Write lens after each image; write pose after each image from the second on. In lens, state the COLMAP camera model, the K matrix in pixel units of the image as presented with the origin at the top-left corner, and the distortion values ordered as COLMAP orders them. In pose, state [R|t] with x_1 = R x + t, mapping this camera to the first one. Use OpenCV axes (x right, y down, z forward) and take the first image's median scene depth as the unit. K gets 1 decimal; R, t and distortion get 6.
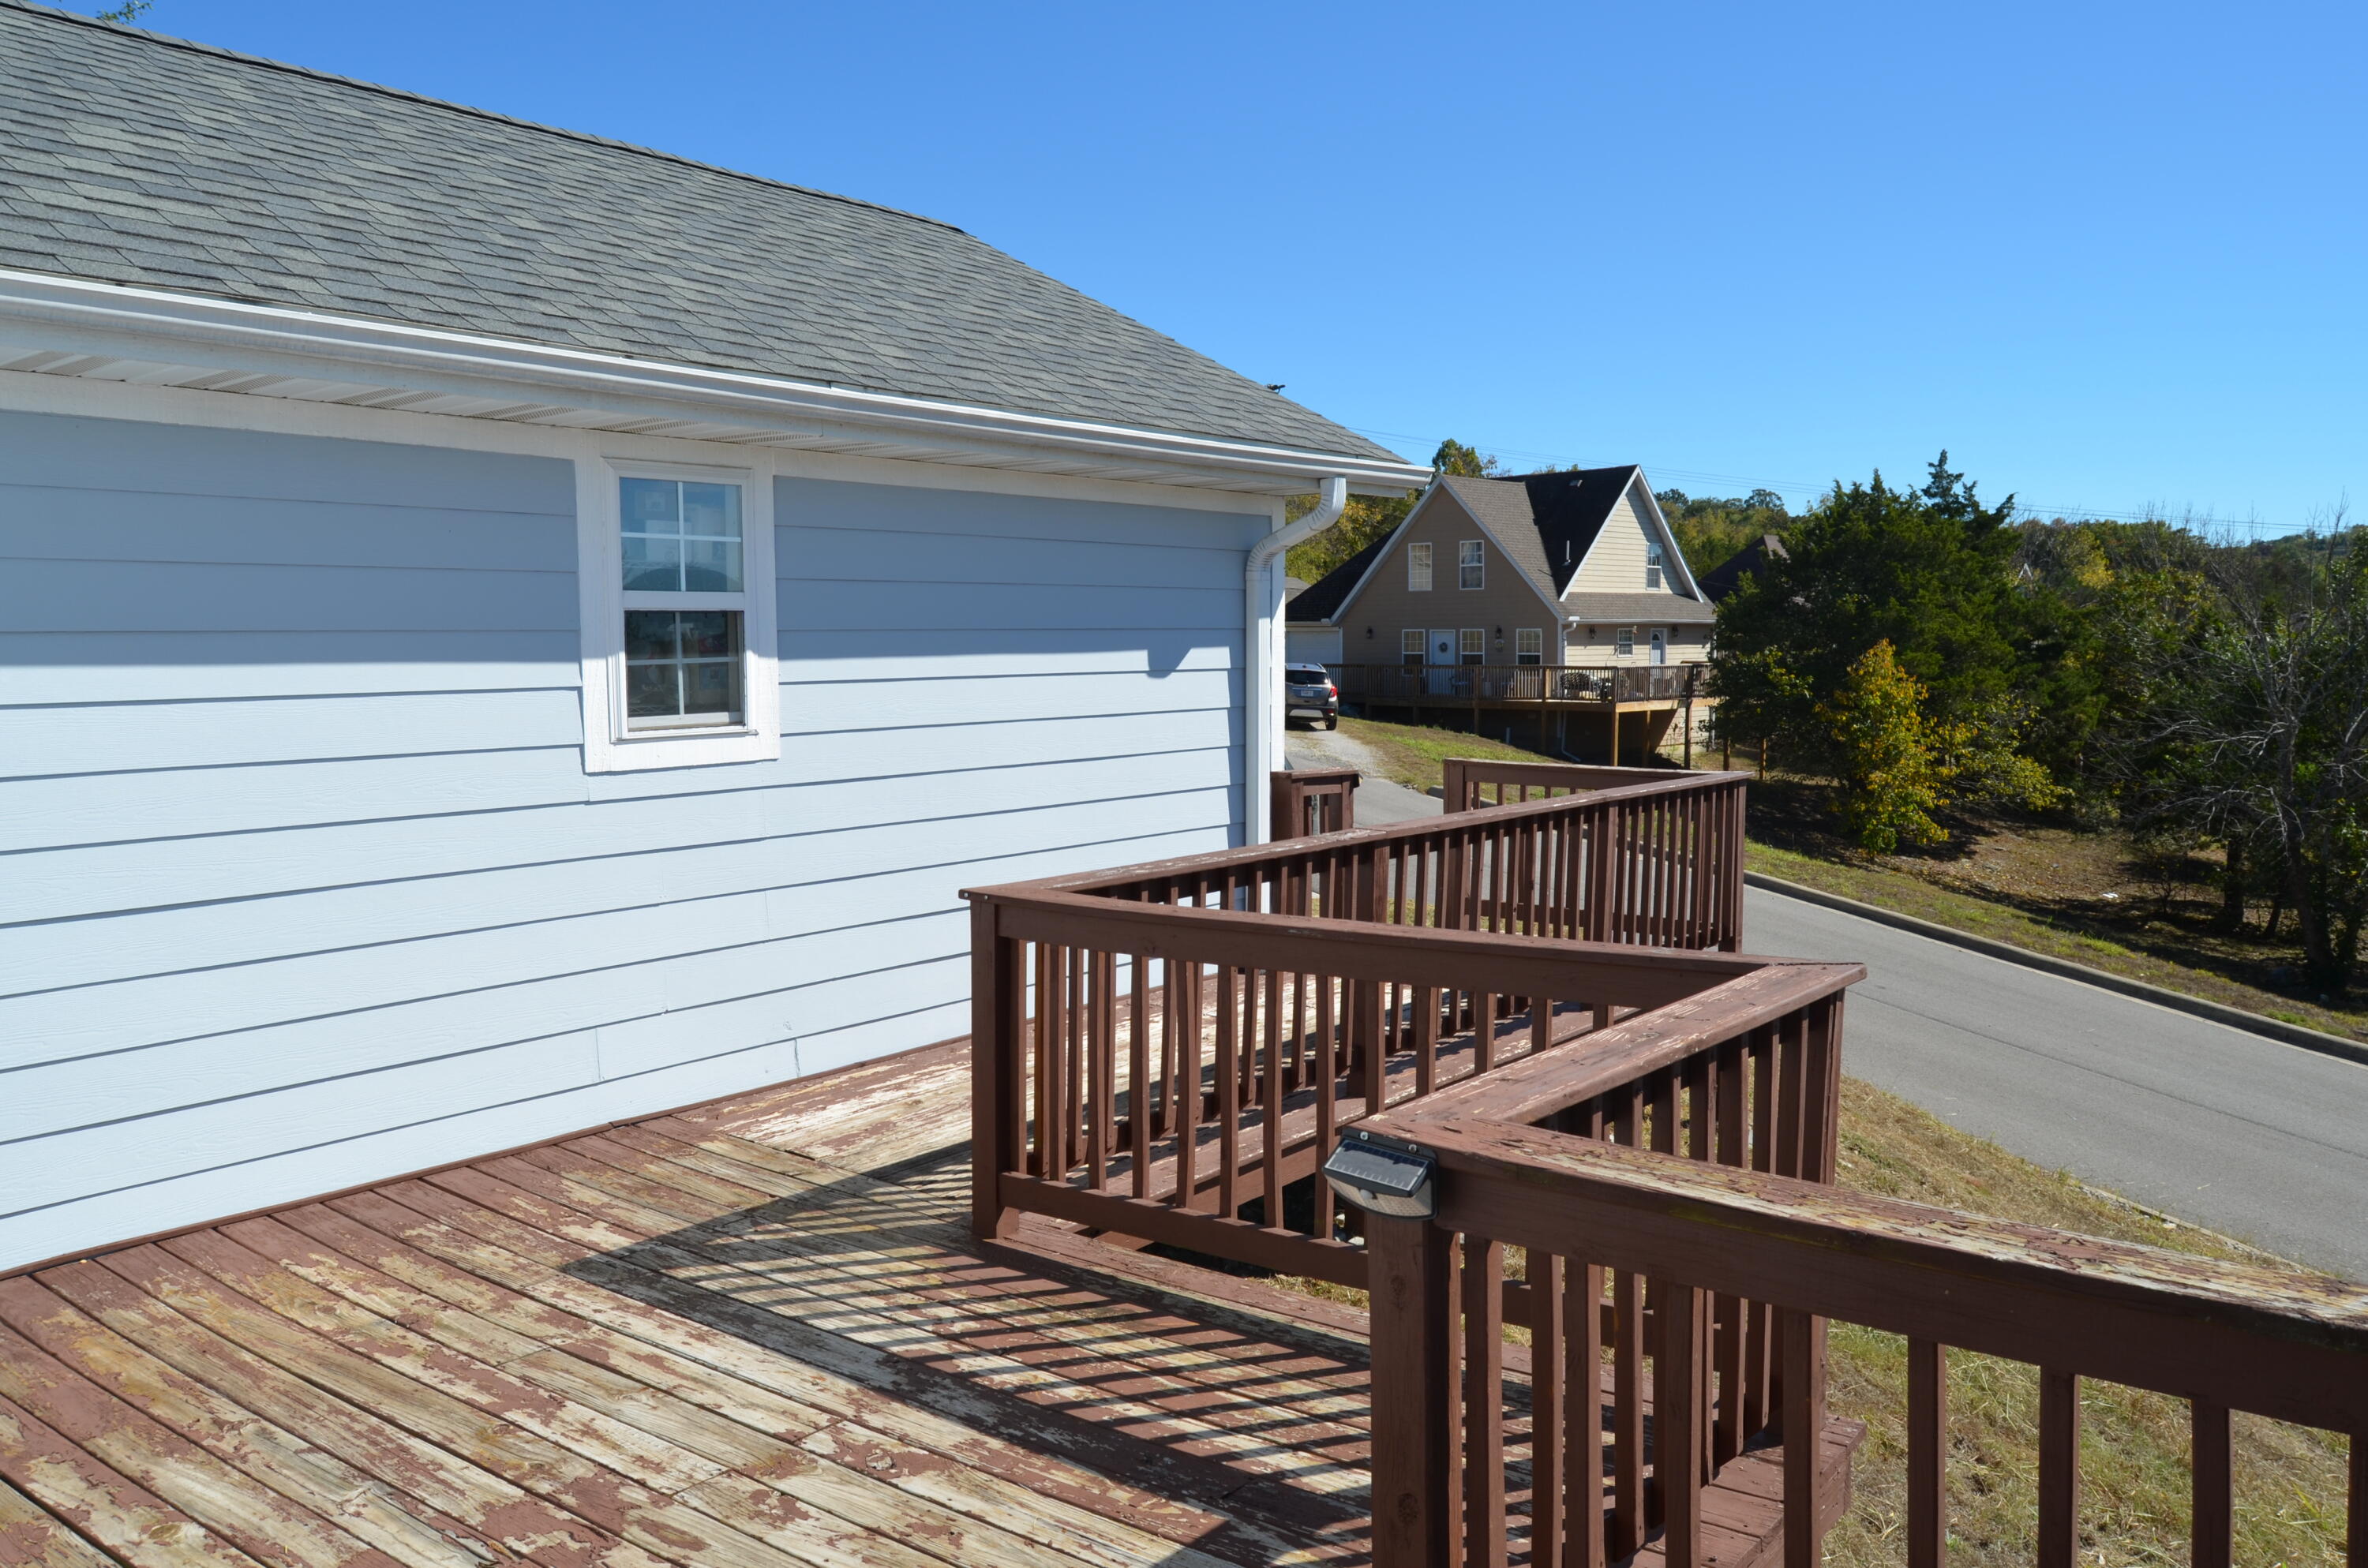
lens RADIAL K [[1829.7, 0, 1185.9], [0, 1829.7, 779.9], [0, 0, 1]] dist [-0.012181, 0.008369]
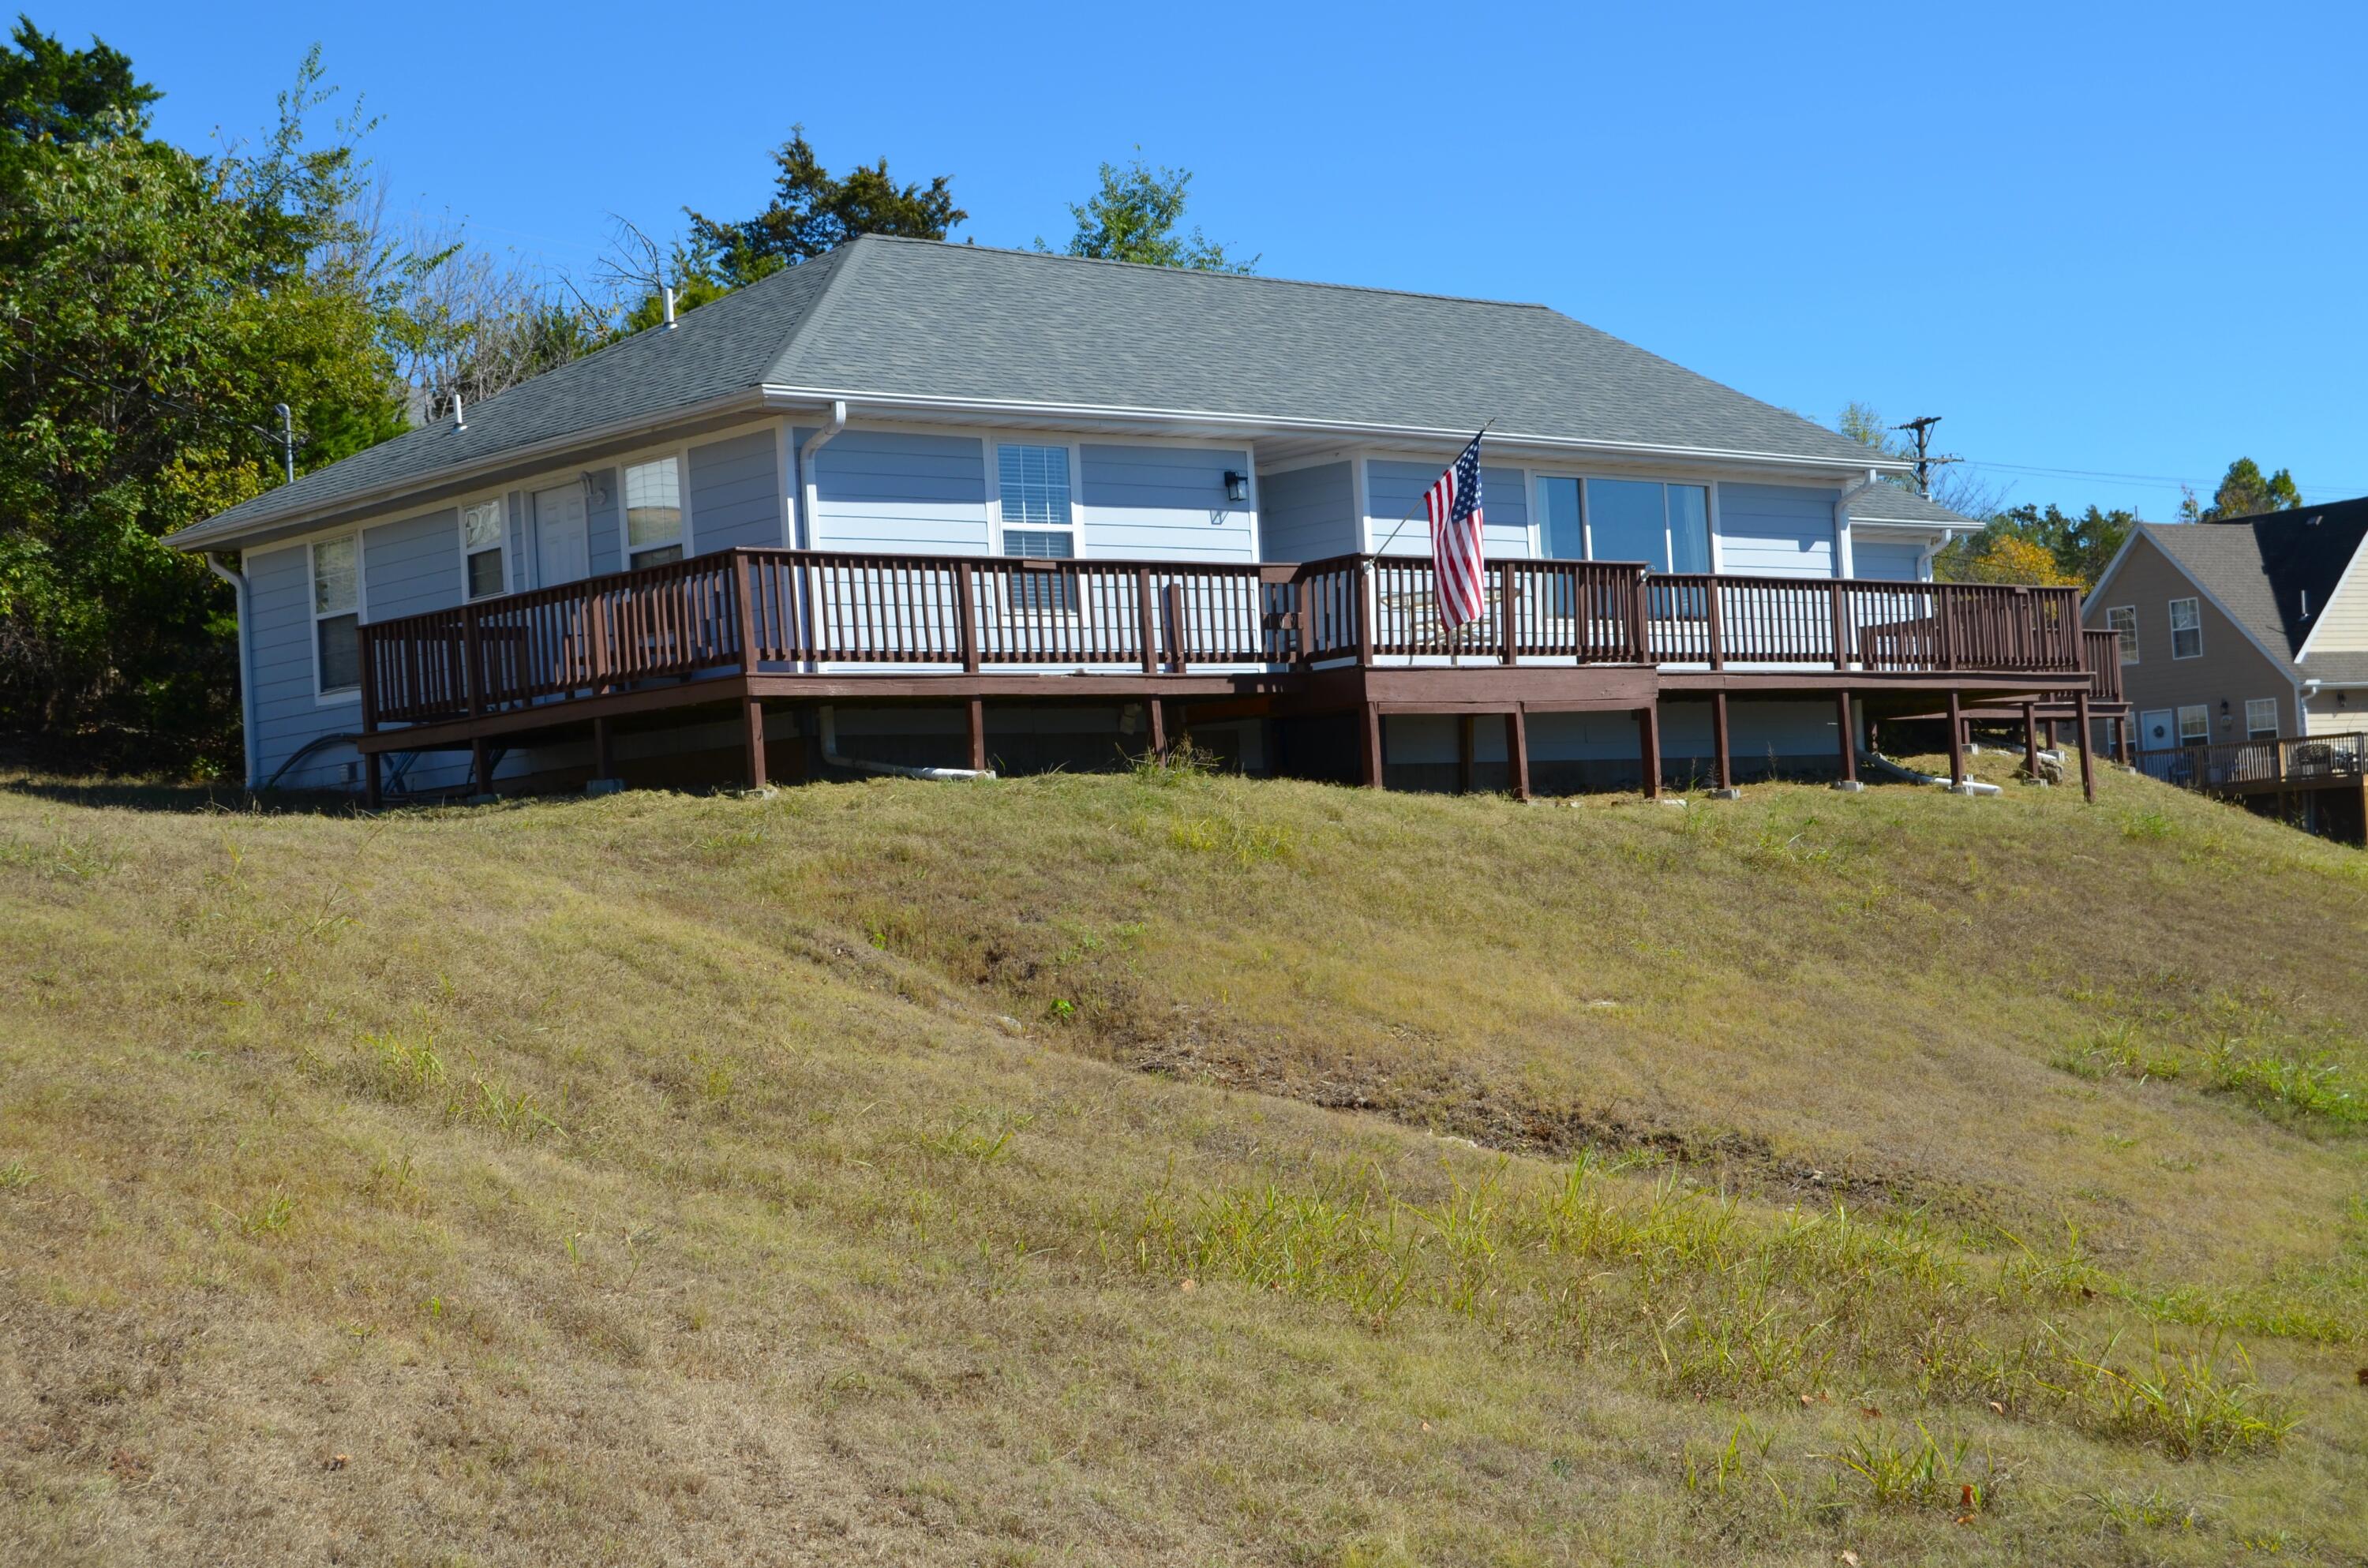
lens RADIAL K [[3589.4, 0, 1202.1], [0, 3589.4, 790.7], [0, 0, 1]] dist [-0.000874, 0.000000]
pose [[0.985731, -0.058897, -0.157689, -0.029382], [0.042152, 0.993311, -0.107503, 0.114061], [0.162966, 0.099322, 0.981620, -0.669015]]
